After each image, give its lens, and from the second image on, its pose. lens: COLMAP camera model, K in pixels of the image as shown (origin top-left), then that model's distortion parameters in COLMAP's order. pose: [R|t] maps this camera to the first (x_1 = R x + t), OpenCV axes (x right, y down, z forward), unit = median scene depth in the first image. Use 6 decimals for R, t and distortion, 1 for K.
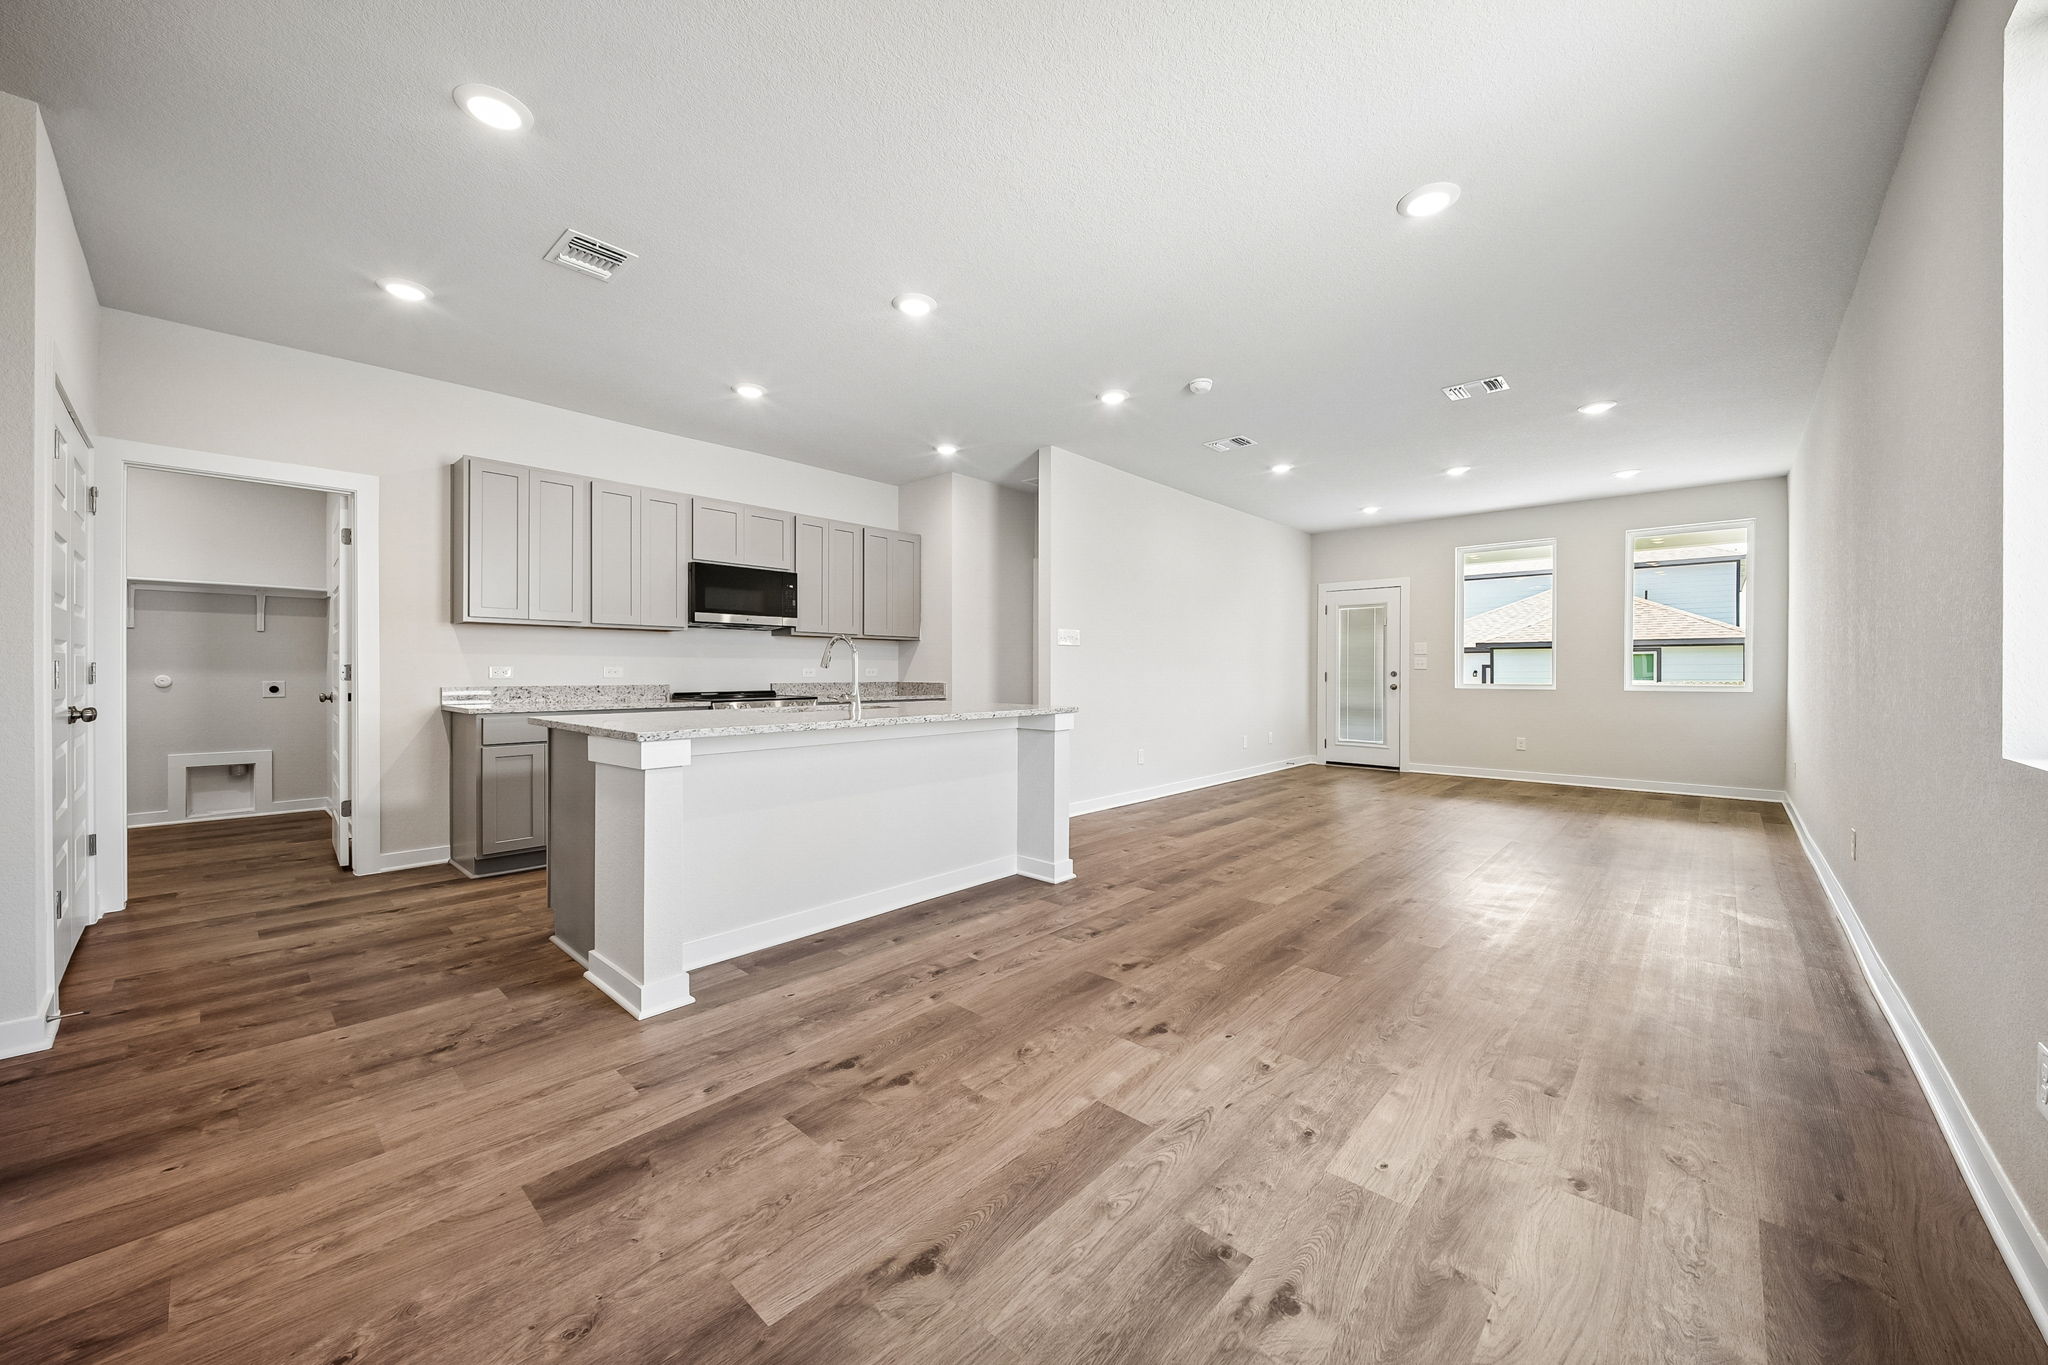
lens RADIAL K [[753.5, 0, 1031.5], [0, 753.5, 670.7], [0, 0, 1]] dist [0.013778, -0.011580]
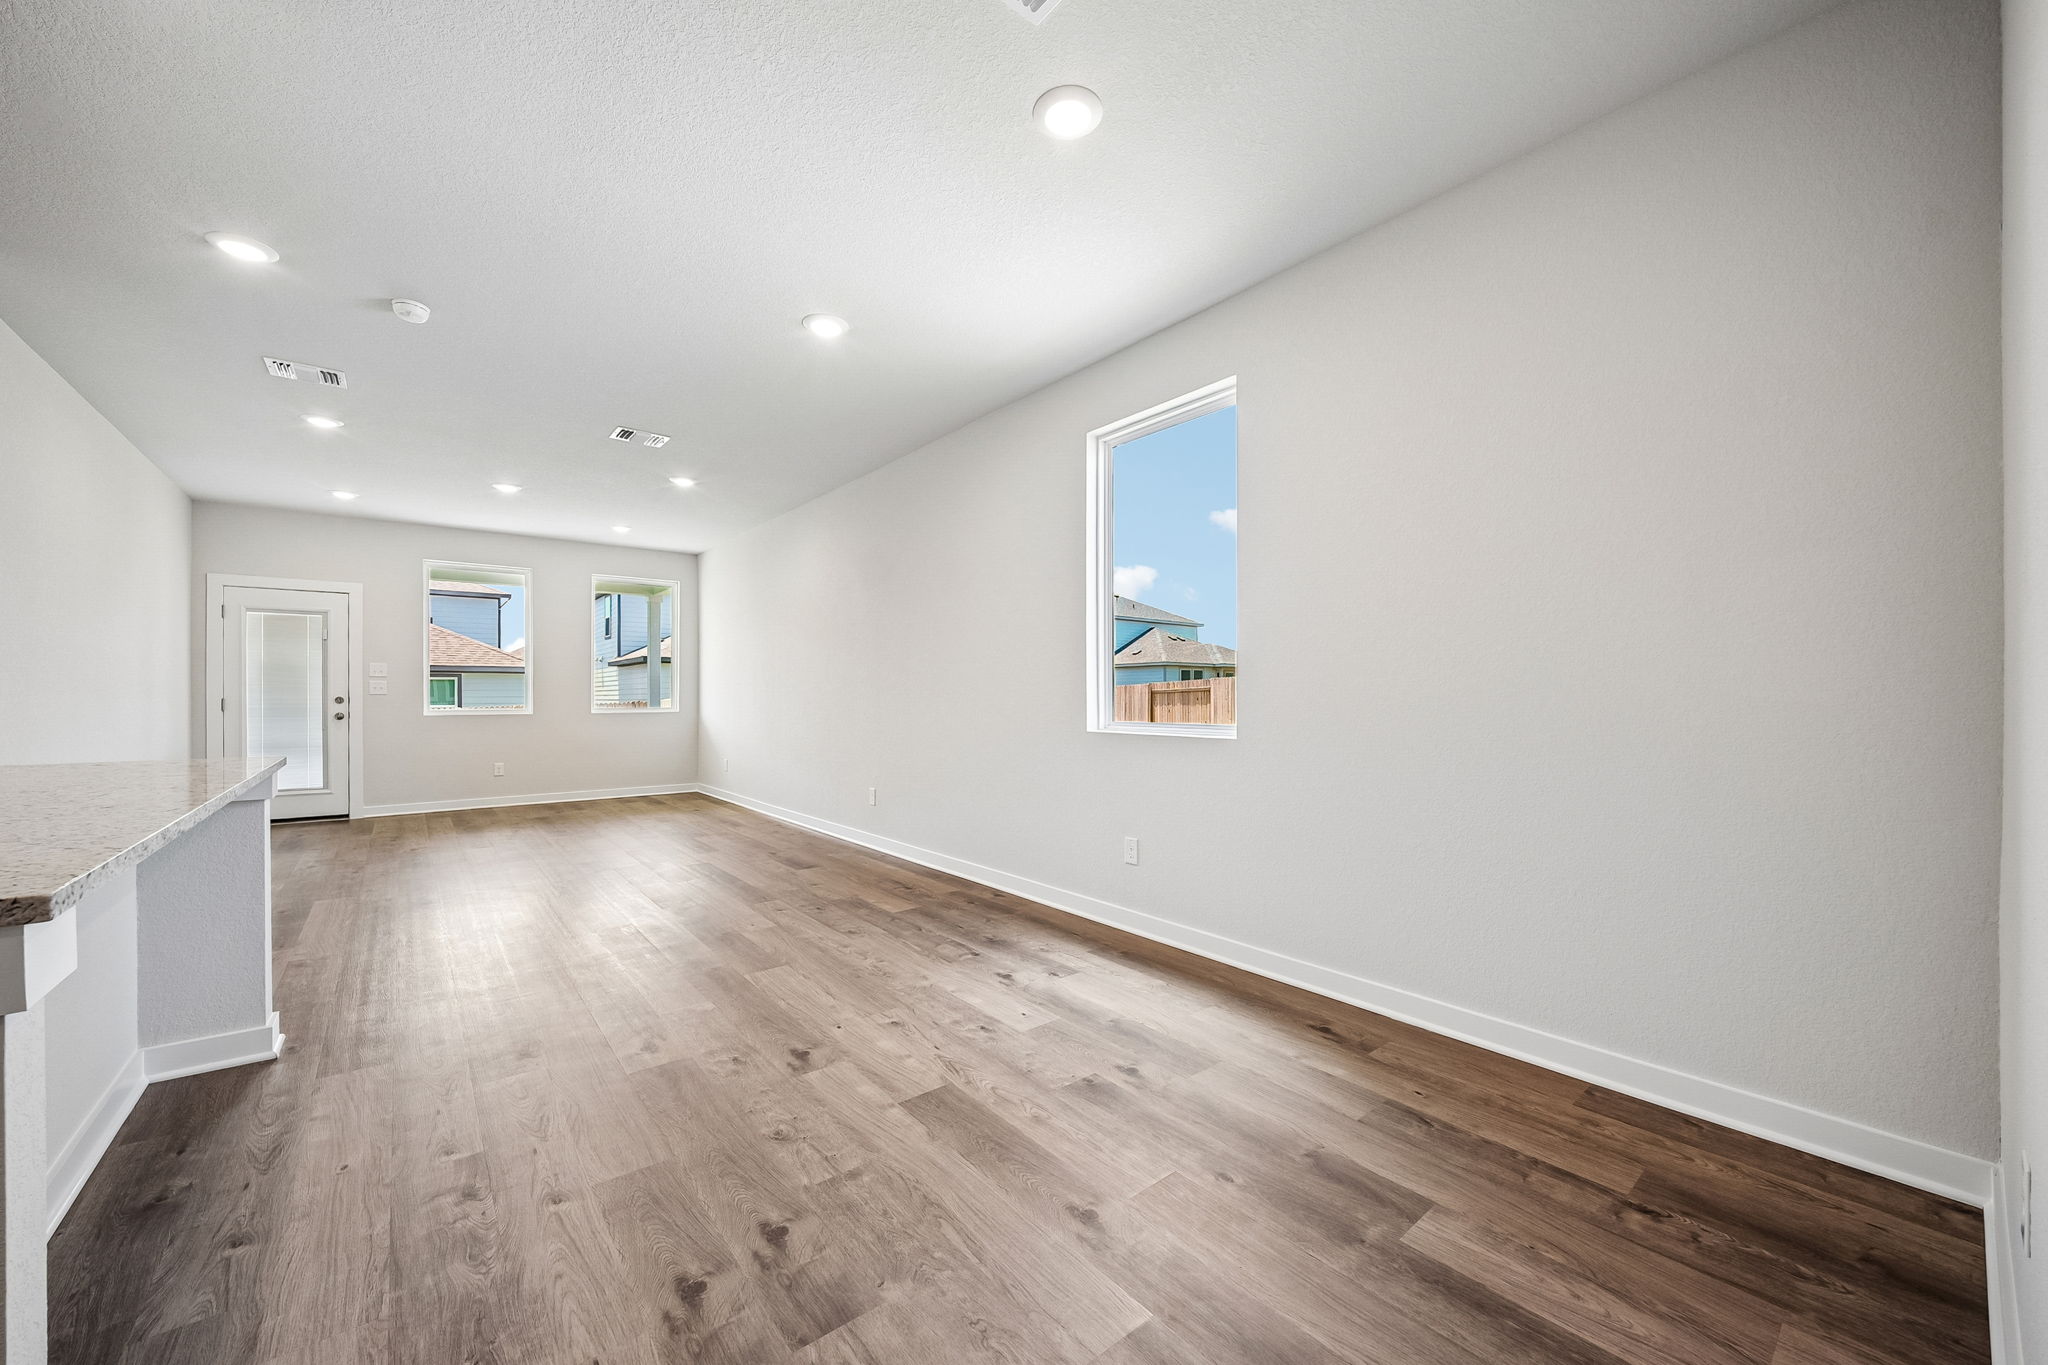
lens RADIAL K [[758.1, 0, 1017.1], [0, 758.1, 700.1], [0, 0, 1]] dist [0.012525, -0.010174]
pose [[0.153079, -0.006211, 0.988194, -0.491897], [-0.000068, 0.999980, 0.006295, -0.001977], [-0.988214, -0.001031, 0.153076, 0.352229]]
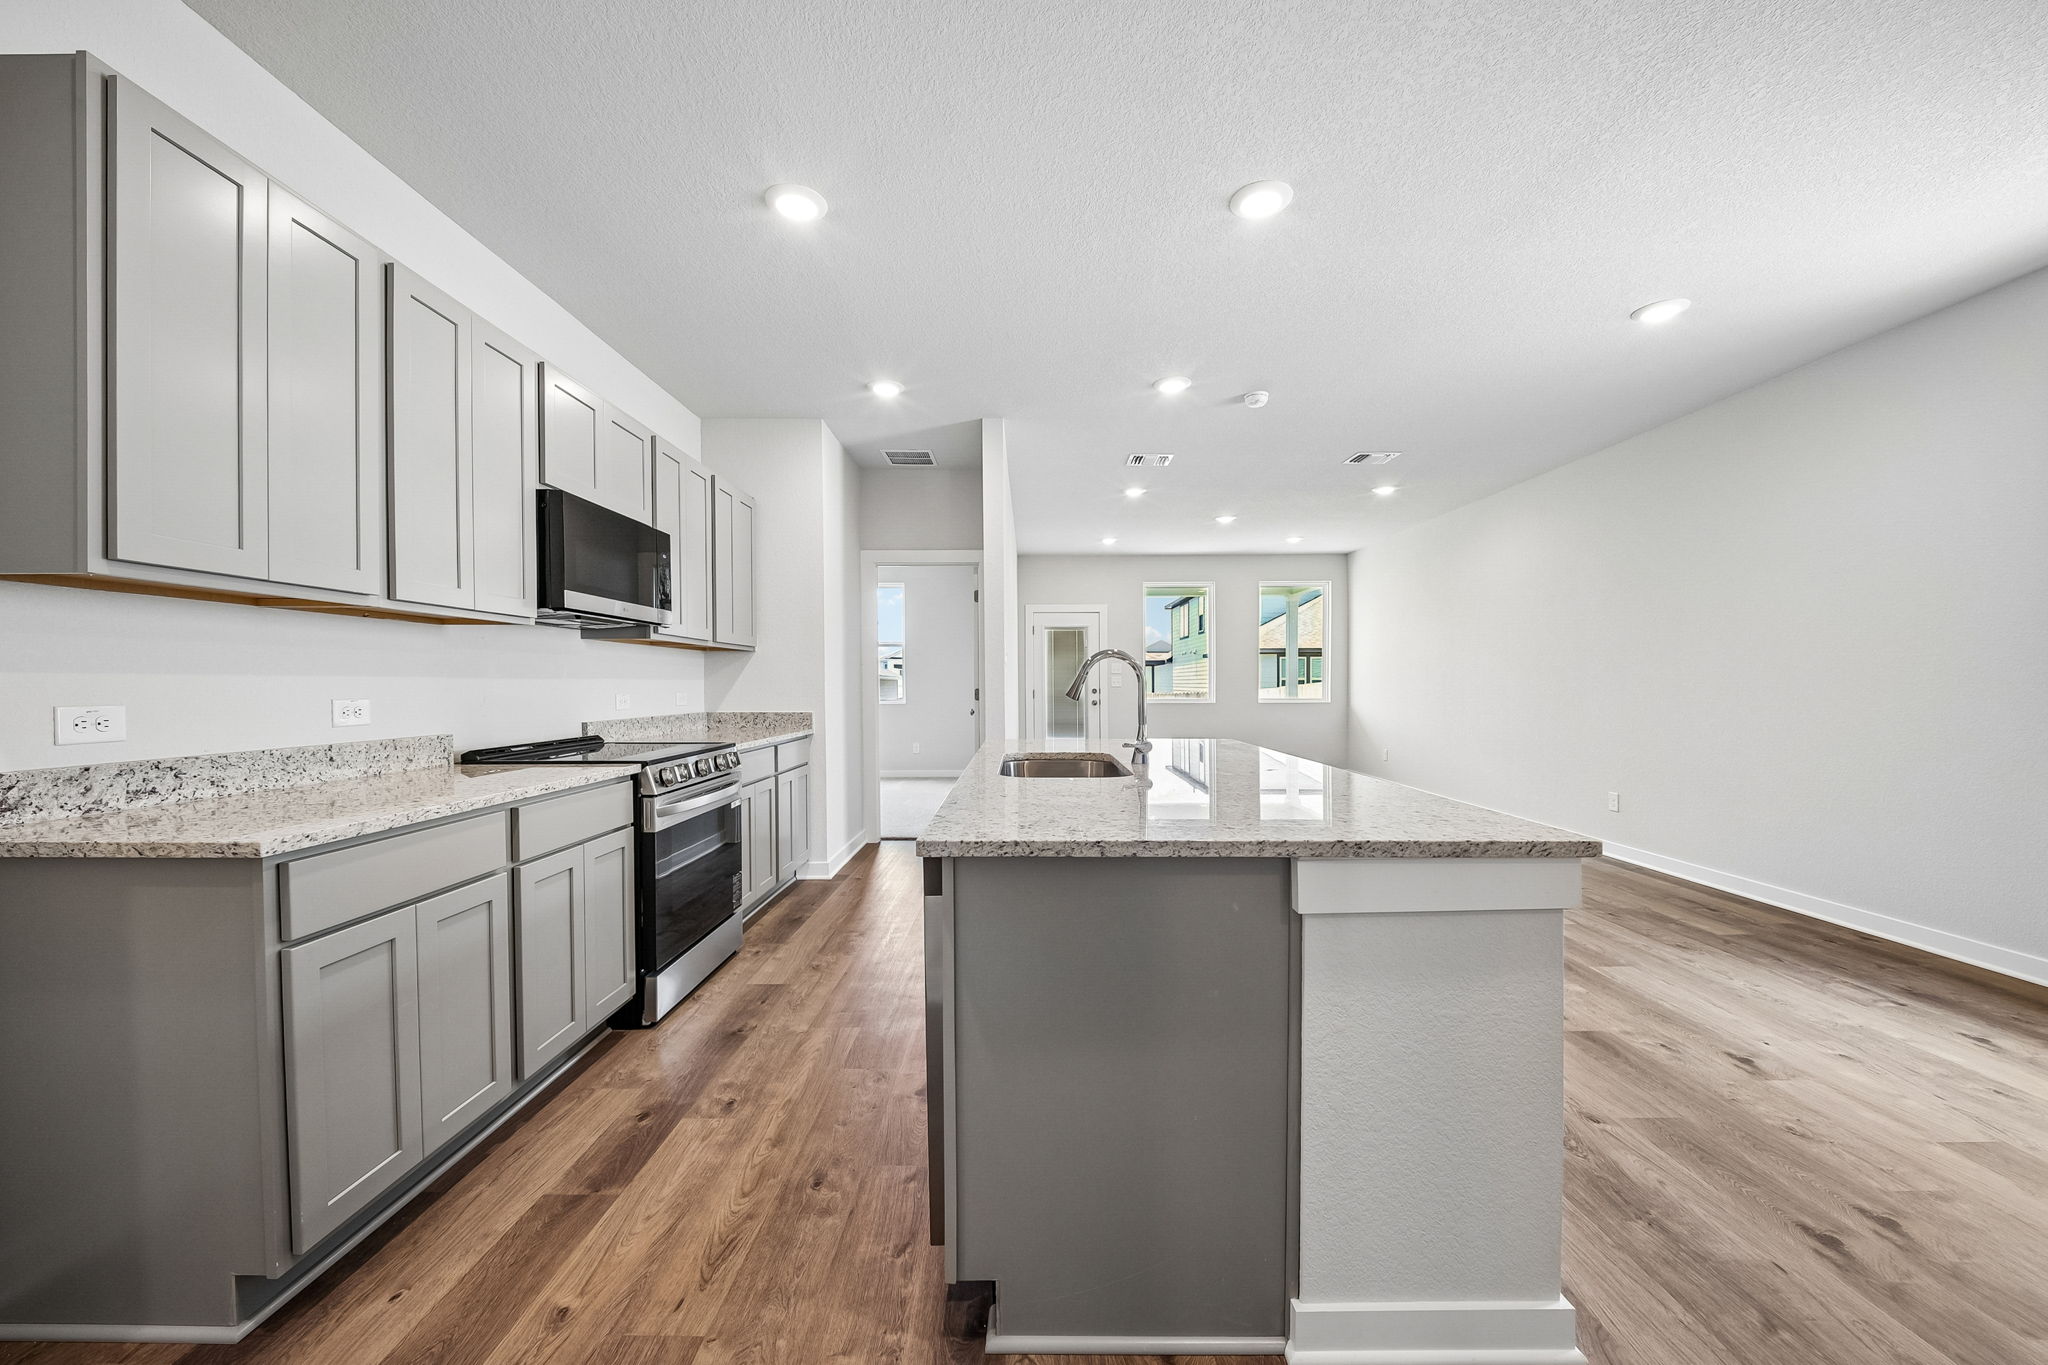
lens RADIAL K [[755.3, 0, 1023.9], [0, 755.3, 692.1], [0, 0, 1]] dist [0.001823, -0.004777]
pose [[0.743586, -0.010539, 0.668557, -0.759249], [0.002838, 0.999917, 0.012606, -0.019671], [-0.668634, -0.007477, 0.743554, 0.564378]]
